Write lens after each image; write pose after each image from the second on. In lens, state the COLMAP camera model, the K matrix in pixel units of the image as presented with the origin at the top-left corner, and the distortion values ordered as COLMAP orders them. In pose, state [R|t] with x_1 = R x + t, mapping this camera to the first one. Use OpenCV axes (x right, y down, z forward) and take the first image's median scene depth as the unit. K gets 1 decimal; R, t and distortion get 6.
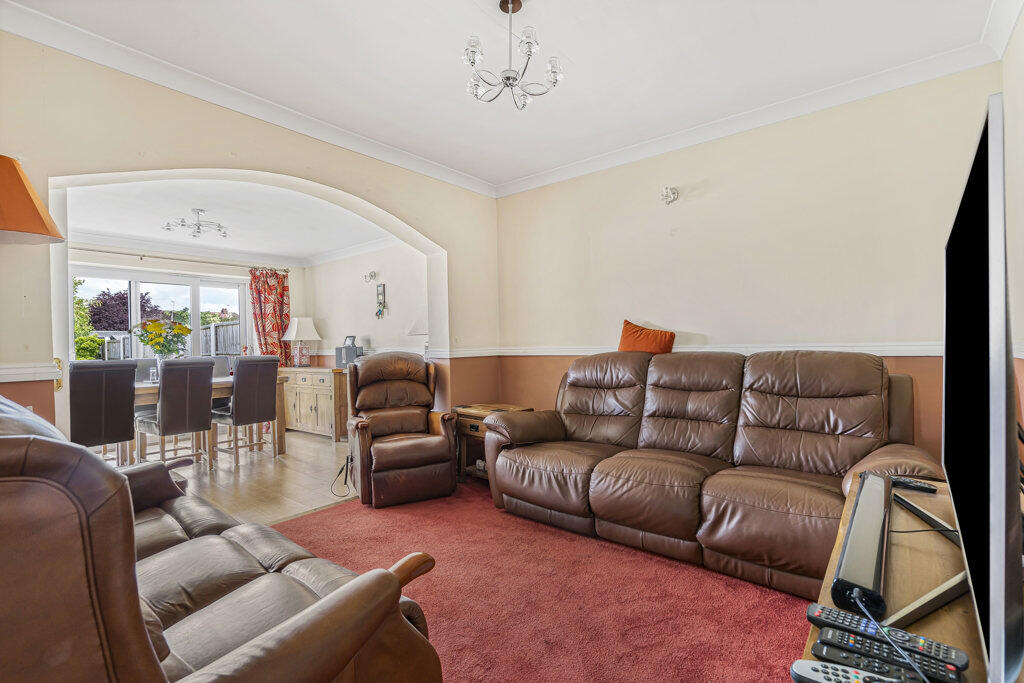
lens RADIAL K [[474.5, 0, 519.3], [0, 474.5, 341.2], [0, 0, 1]] dist [0.003978, -0.000111]
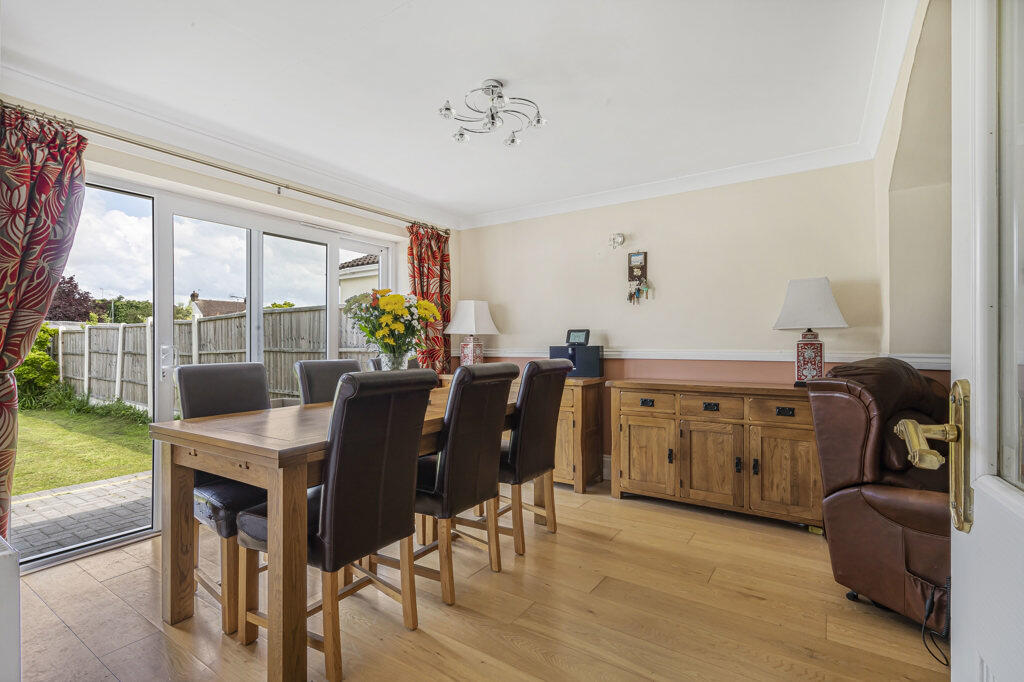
lens RADIAL K [[474.5, 0, 509.3], [0, 474.5, 342.6], [0, 0, 1]] dist [0.003978, -0.000111]
pose [[0.994155, 0.018169, 0.106419, -0.494315], [-0.018406, 0.999830, 0.001247, 0.008529], [-0.106379, -0.003198, 0.994321, 0.328389]]
